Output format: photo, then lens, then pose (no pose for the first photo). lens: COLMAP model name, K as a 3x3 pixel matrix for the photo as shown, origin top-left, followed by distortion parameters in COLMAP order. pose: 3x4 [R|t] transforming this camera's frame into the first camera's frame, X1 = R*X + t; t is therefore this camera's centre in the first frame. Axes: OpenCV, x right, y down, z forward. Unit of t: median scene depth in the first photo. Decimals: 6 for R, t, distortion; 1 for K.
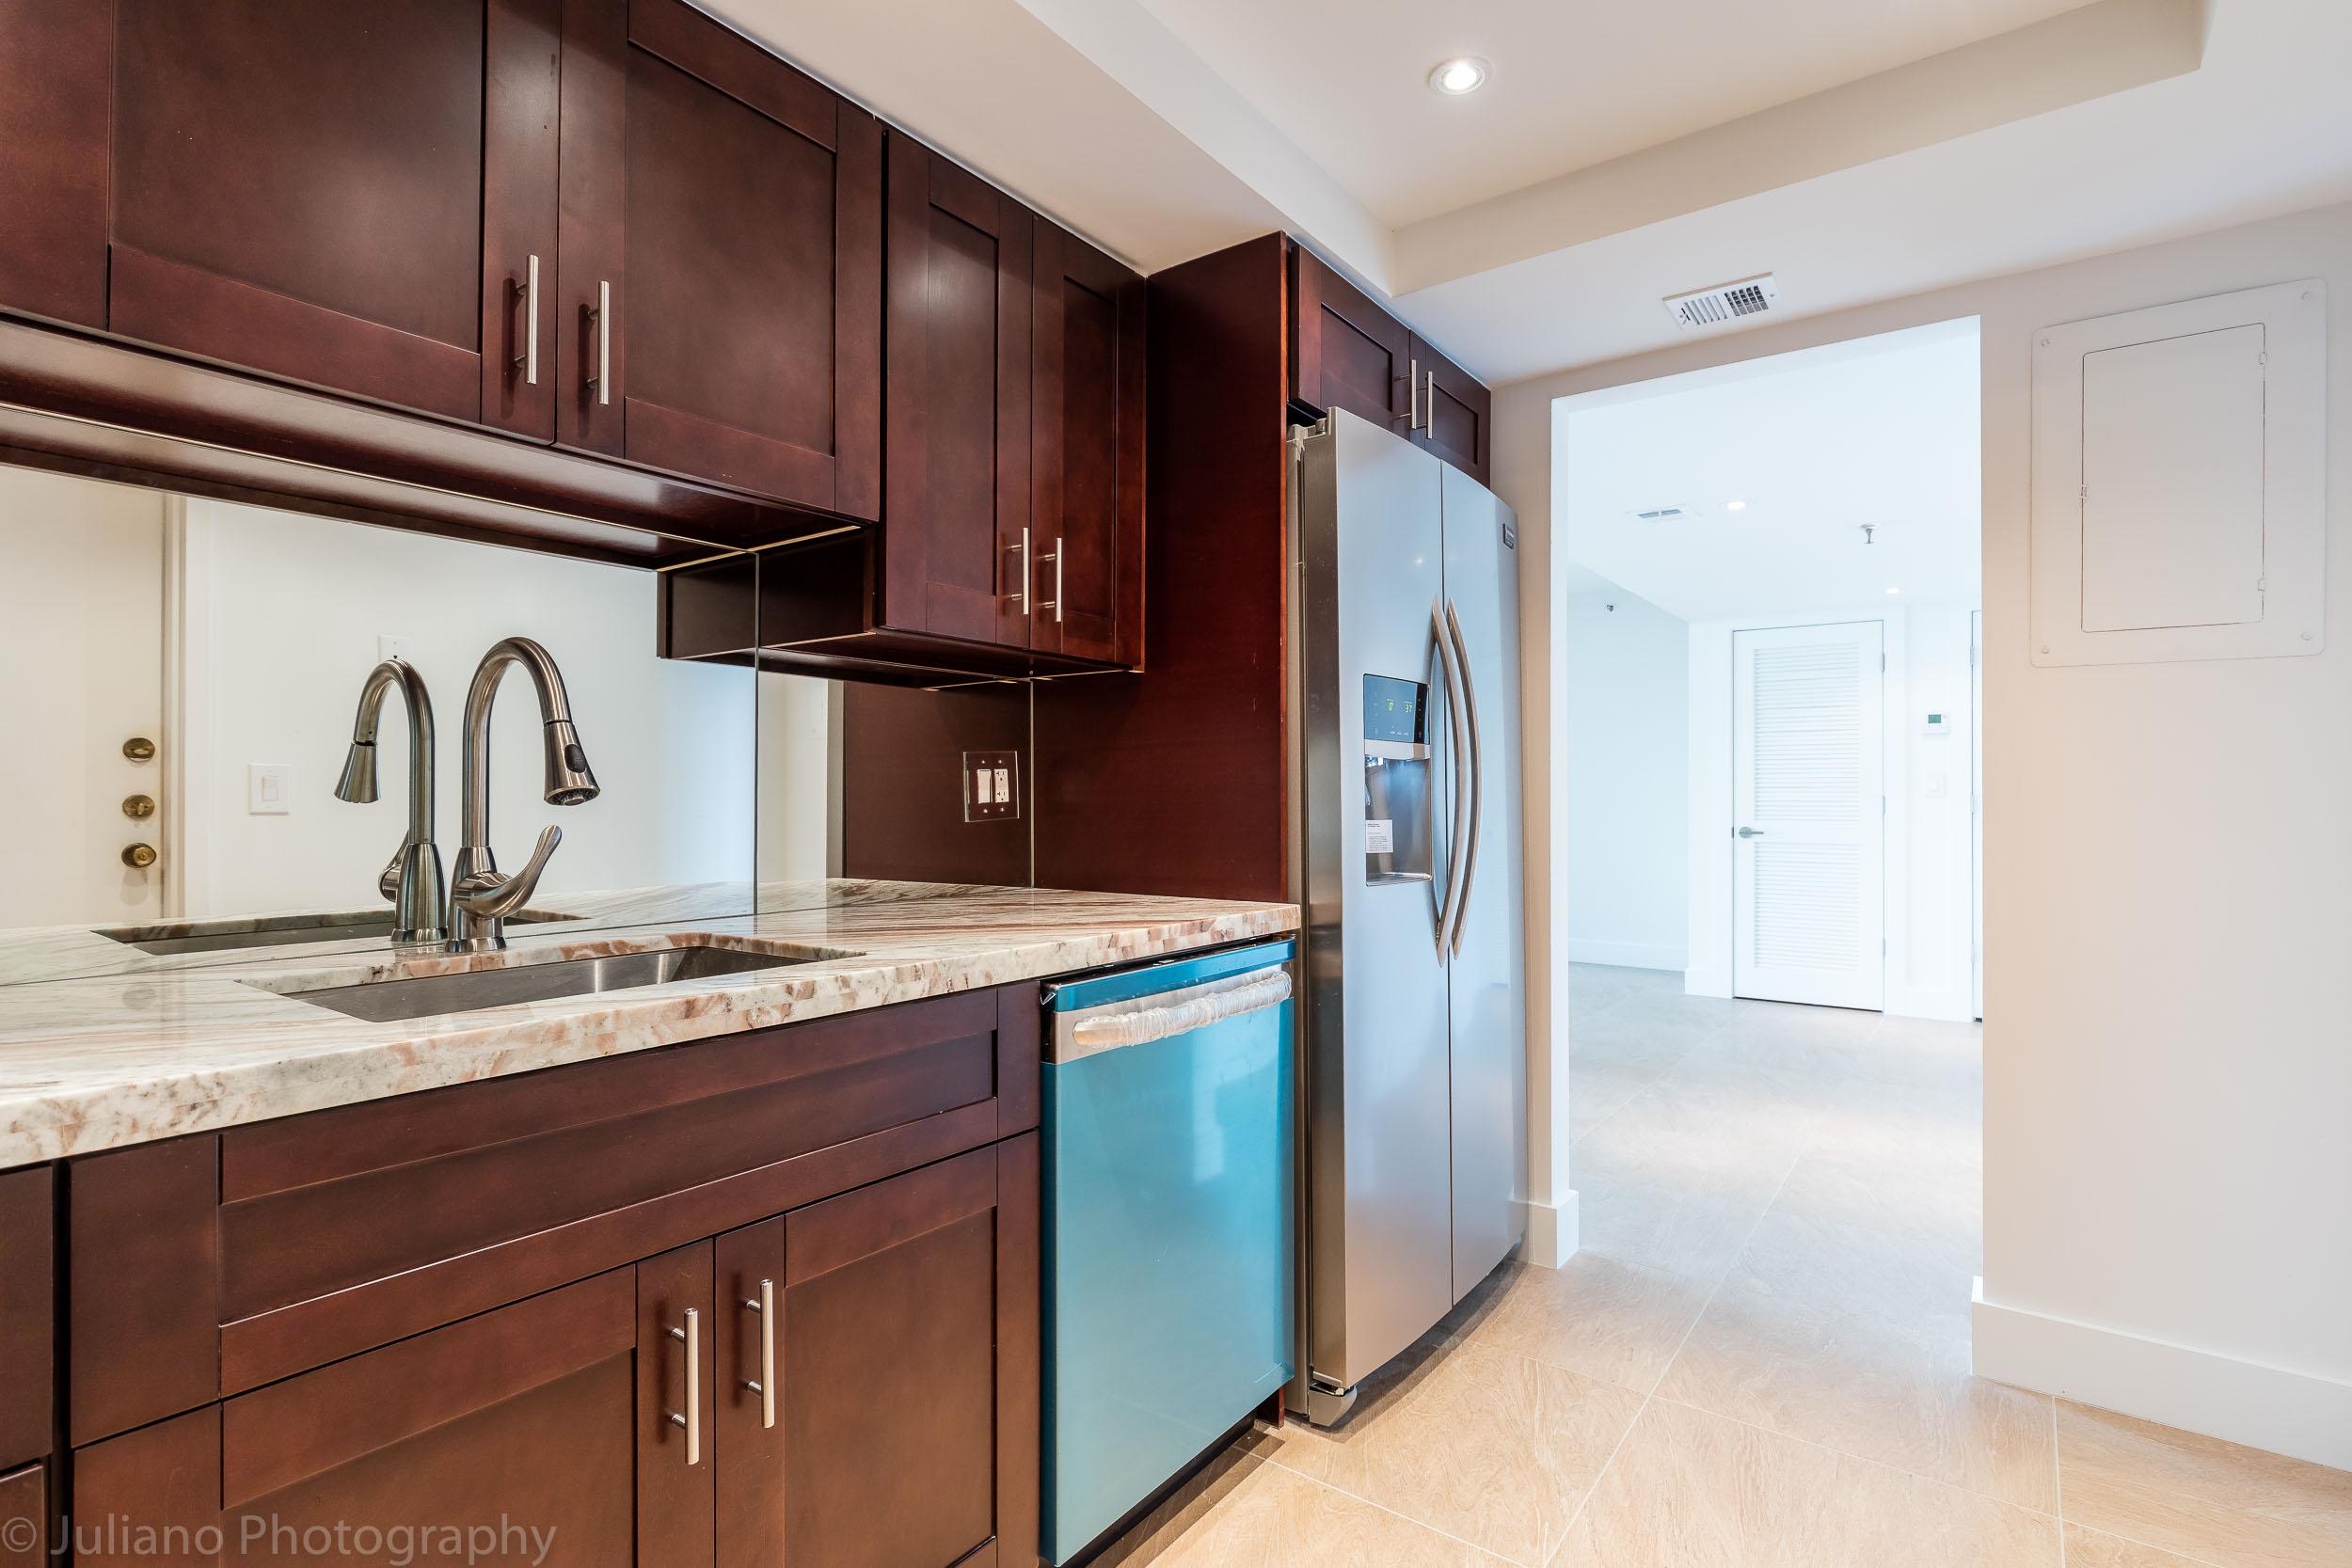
lens RADIAL K [[1134.5, 0, 1175.3], [0, 1134.5, 784.5], [0, 0, 1]] dist [-0.018359, 0.001304]
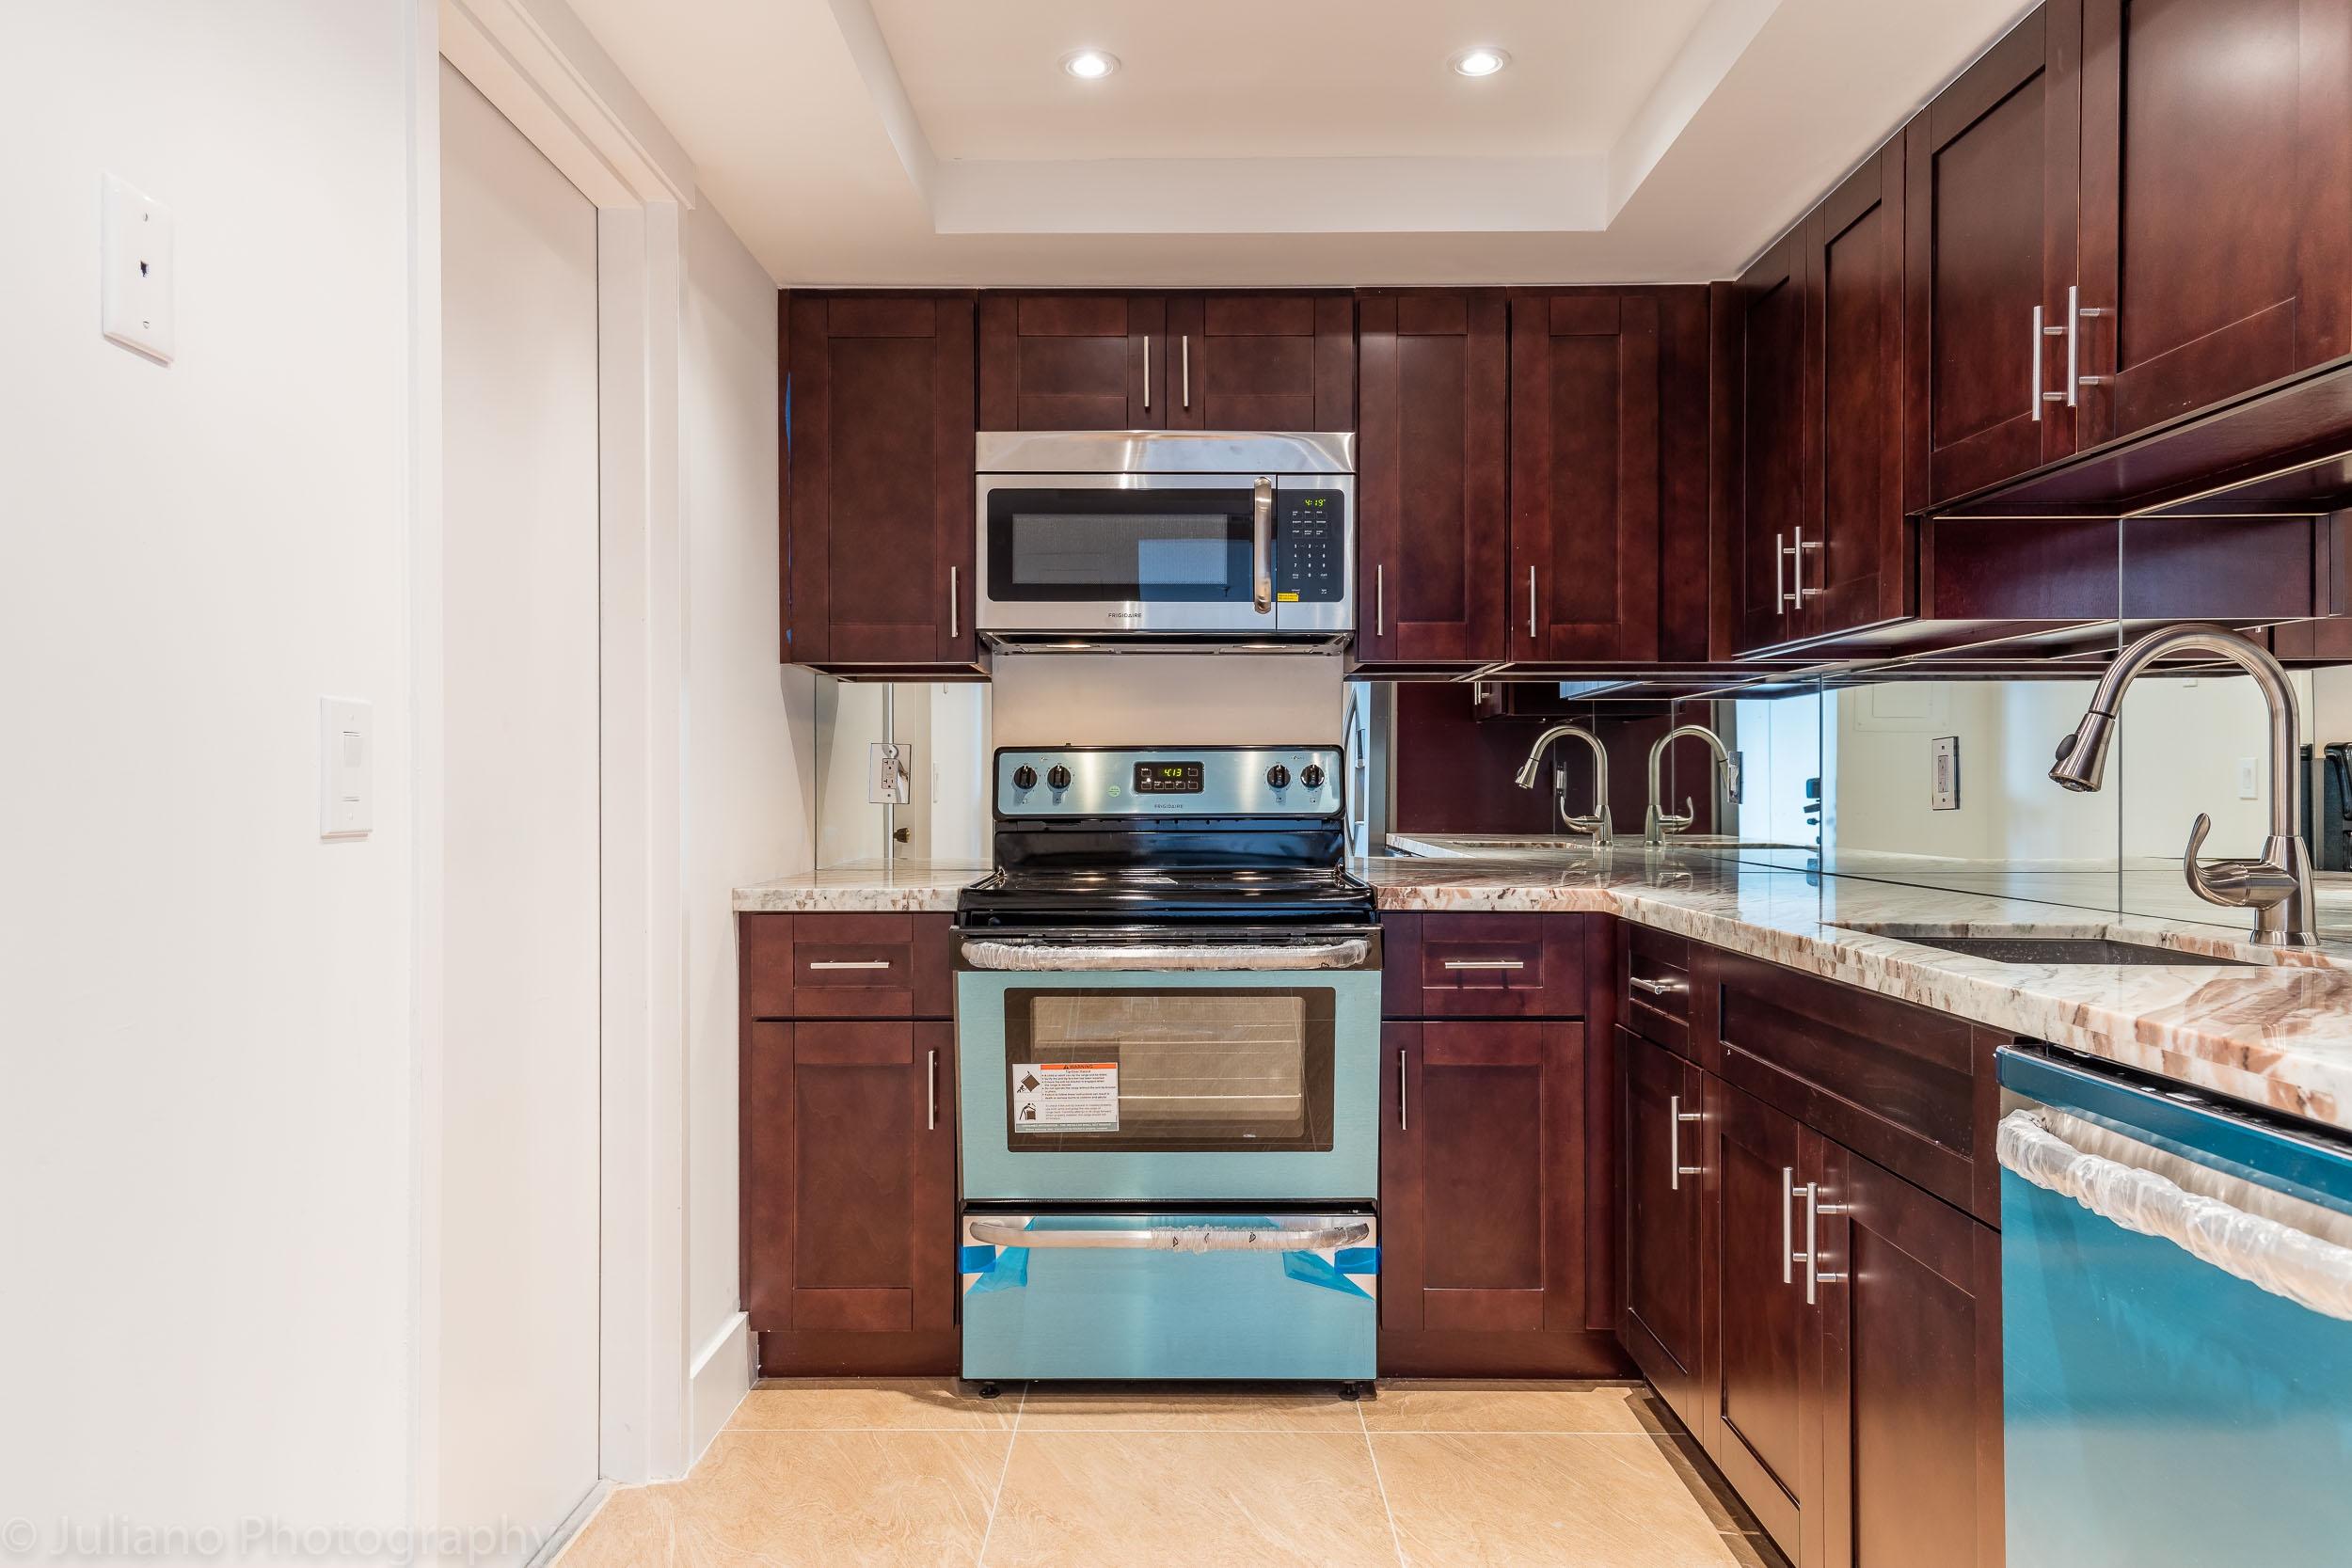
lens RADIAL K [[1619.3, 0, 1179.6], [0, 1619.3, 789.0], [0, 0, 1]] dist [0.031946, -0.009600]
pose [[-0.802843, -0.008584, -0.596128, 1.056615], [-0.006042, 0.999962, -0.006261, 0.026337], [0.596159, -0.001425, -0.802865, 1.714921]]
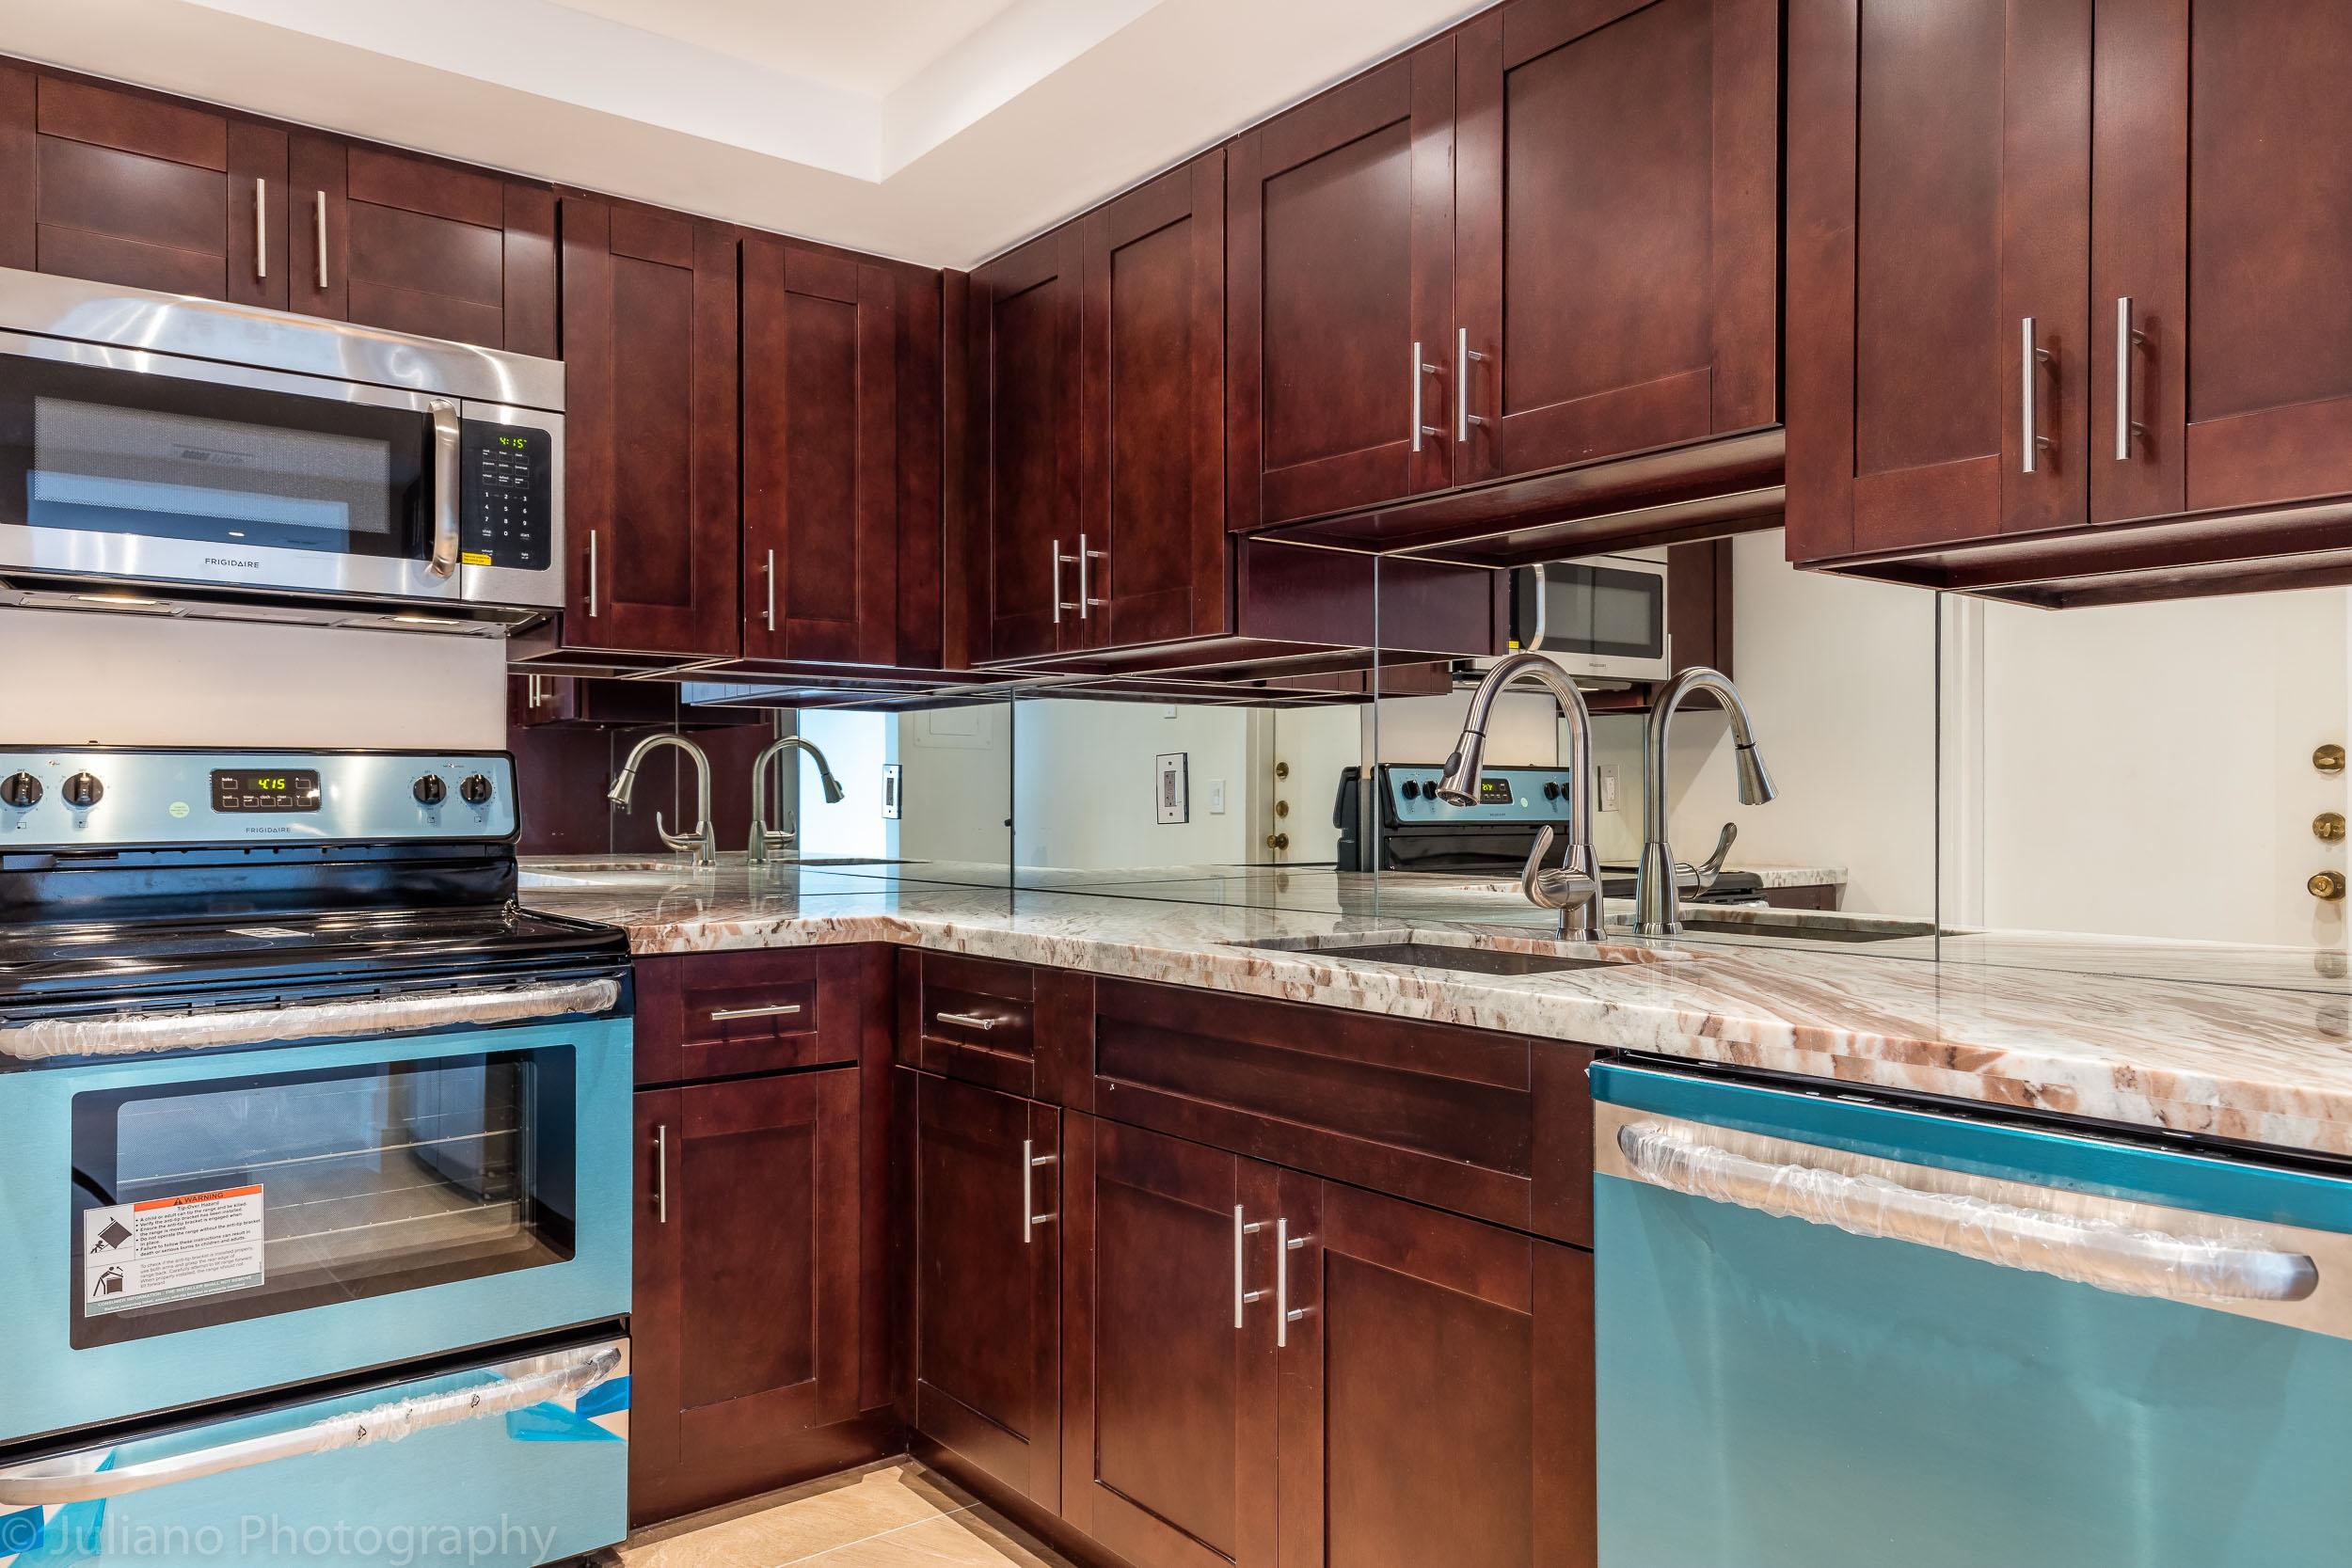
lens RADIAL K [[1619.3, 0, 1187.9], [0, 1619.3, 792.2], [0, 0, 1]] dist [0.031946, -0.009600]
pose [[-0.263079, -0.013264, -0.964683, 1.090979], [0.001595, 0.999898, -0.014183, 0.022330], [0.964773, -0.005270, -0.263031, 1.151564]]
